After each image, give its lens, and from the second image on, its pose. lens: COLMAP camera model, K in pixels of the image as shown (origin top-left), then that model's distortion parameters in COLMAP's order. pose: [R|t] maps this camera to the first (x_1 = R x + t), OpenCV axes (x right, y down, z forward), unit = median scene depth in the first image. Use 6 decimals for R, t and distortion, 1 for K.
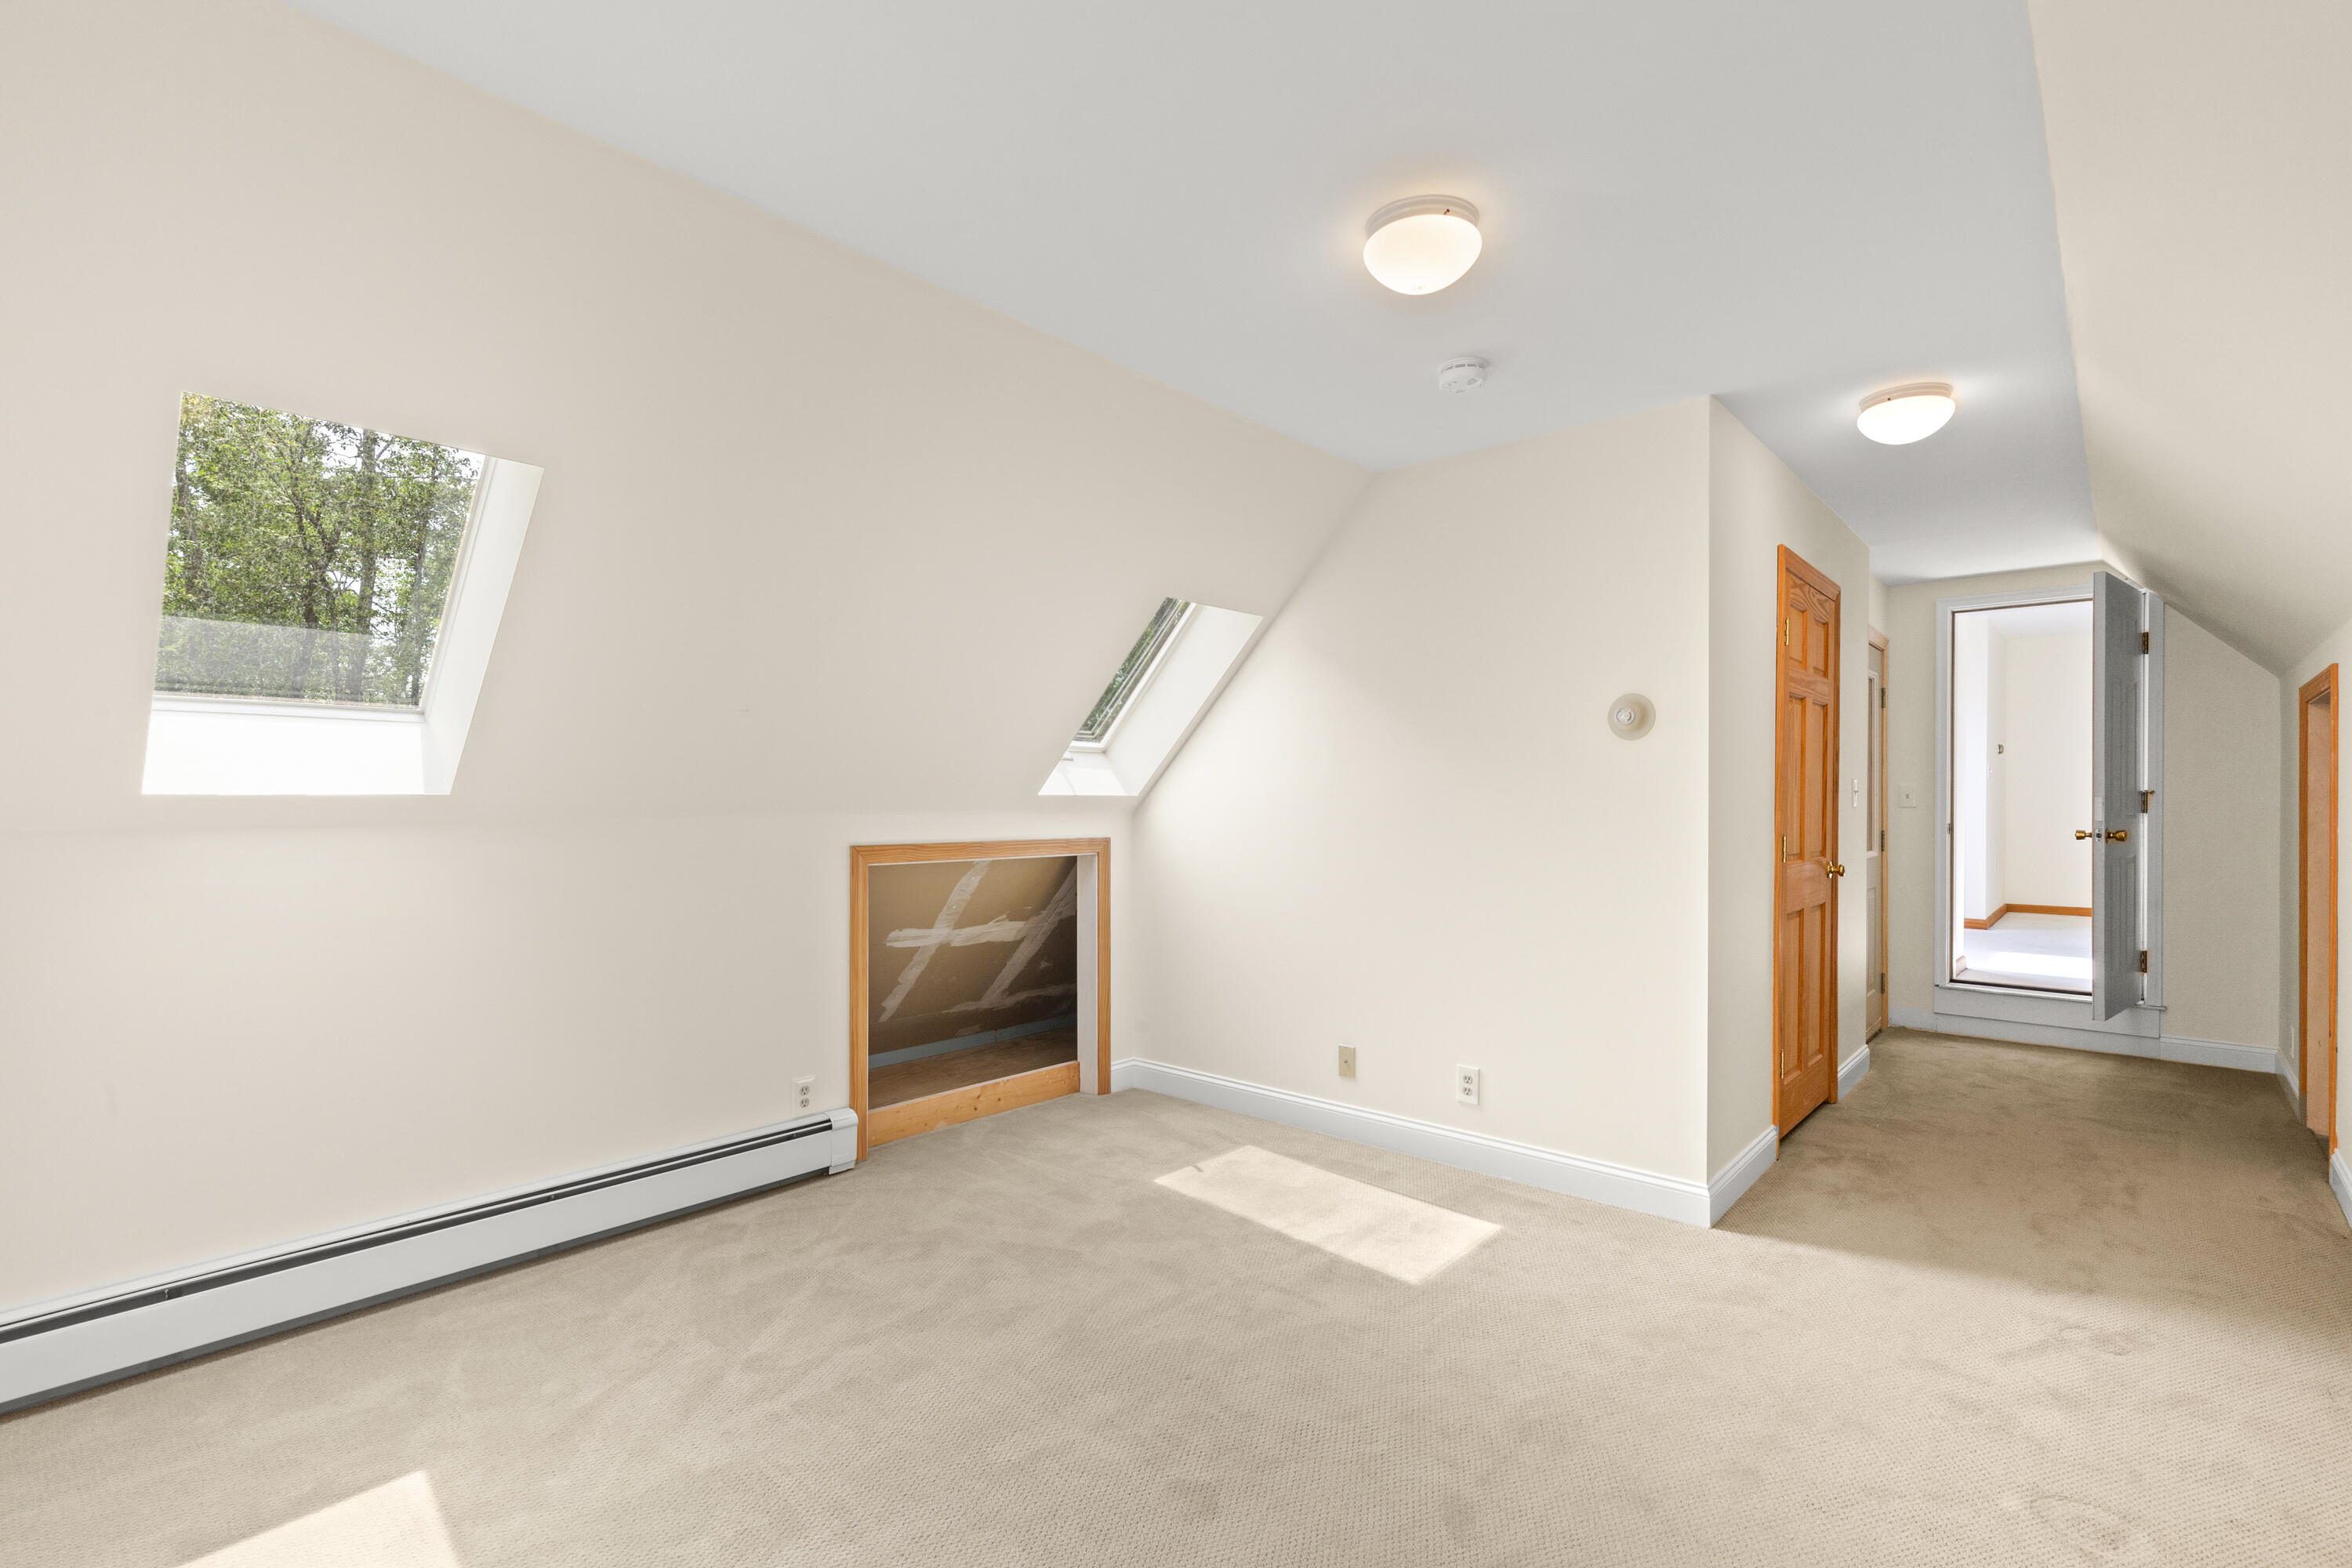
lens RADIAL K [[1083.4, 0, 1229.3], [0, 1083.4, 795.6], [0, 0, 1]] dist [0.016885, -0.001650]
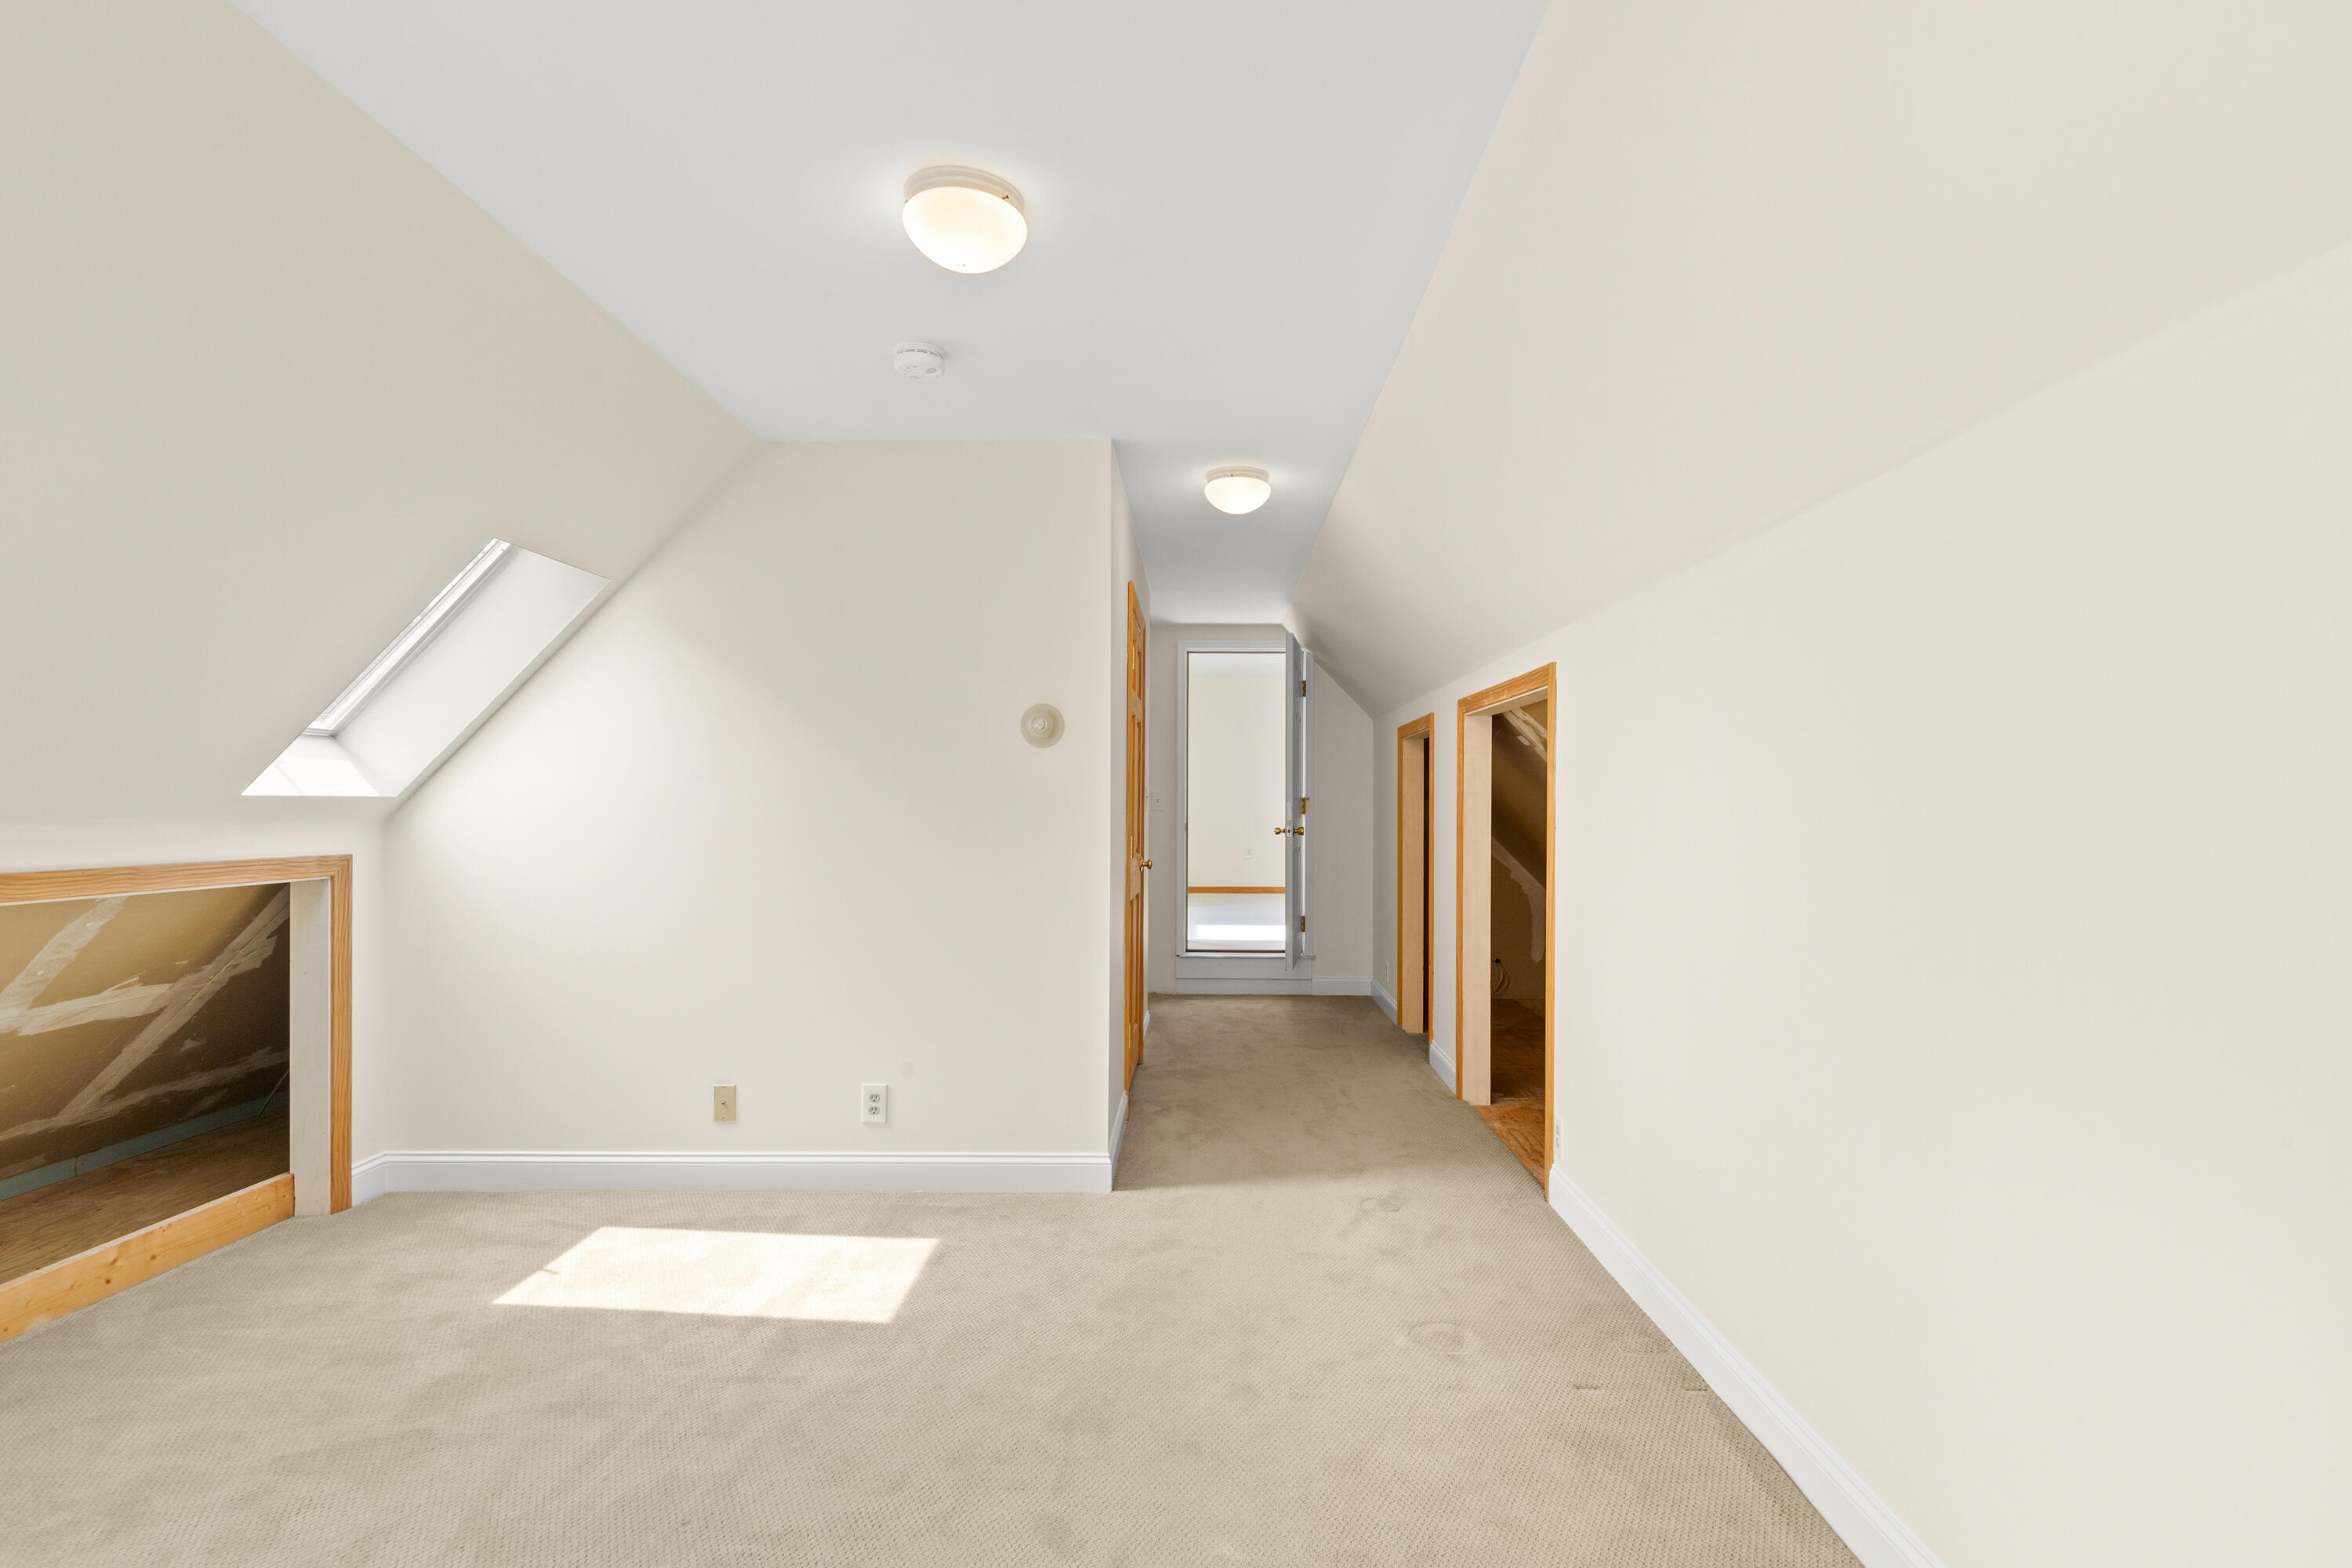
lens RADIAL K [[1083.4, 0, 1183.6], [0, 1083.4, 798.2], [0, 0, 1]] dist [0.016885, -0.001650]
pose [[0.764126, 0.004963, 0.645048, -0.185538], [-0.004791, 0.999986, -0.002018, -0.000370], [-0.645049, -0.001548, 0.764139, 0.096496]]
